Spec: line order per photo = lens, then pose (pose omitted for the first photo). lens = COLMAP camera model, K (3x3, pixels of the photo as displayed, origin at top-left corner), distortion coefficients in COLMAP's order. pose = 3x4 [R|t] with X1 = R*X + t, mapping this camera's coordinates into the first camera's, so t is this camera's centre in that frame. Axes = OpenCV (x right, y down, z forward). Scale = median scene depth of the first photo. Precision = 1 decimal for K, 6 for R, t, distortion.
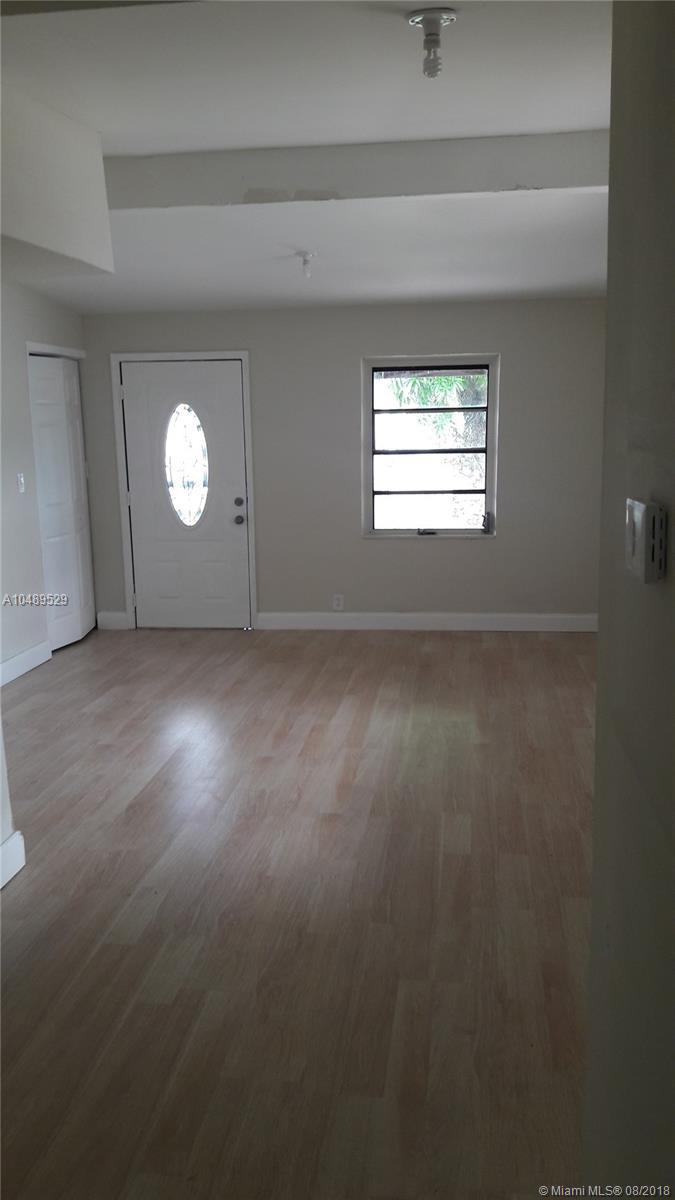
lens RADIAL K [[985.4, 0, 337.5], [0, 985.4, 600.0], [0, 0, 1]] dist [-0.003224, -0.004131]
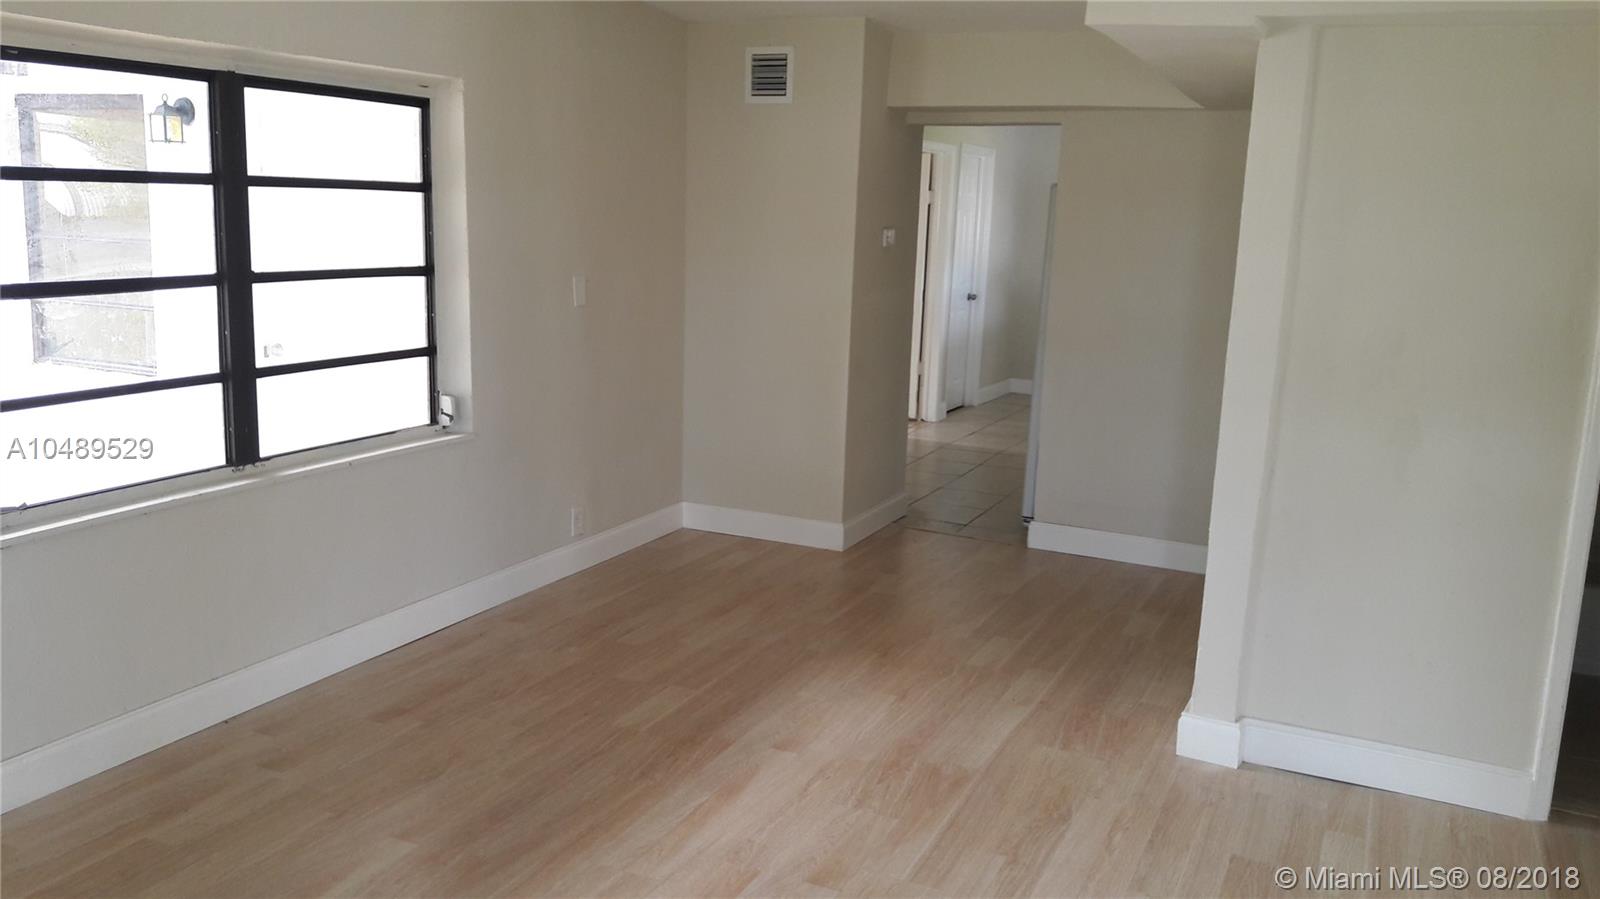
lens RADIAL K [[1313.8, 0, 800.0], [0, 1313.8, 449.5], [0, 0, 1]] dist [-0.003224, -0.004131]
pose [[-0.956542, -0.072471, 0.282445, -0.288662], [0.034405, 0.933808, 0.356118, -0.350882], [-0.289557, 0.350359, -0.890733, 1.857506]]
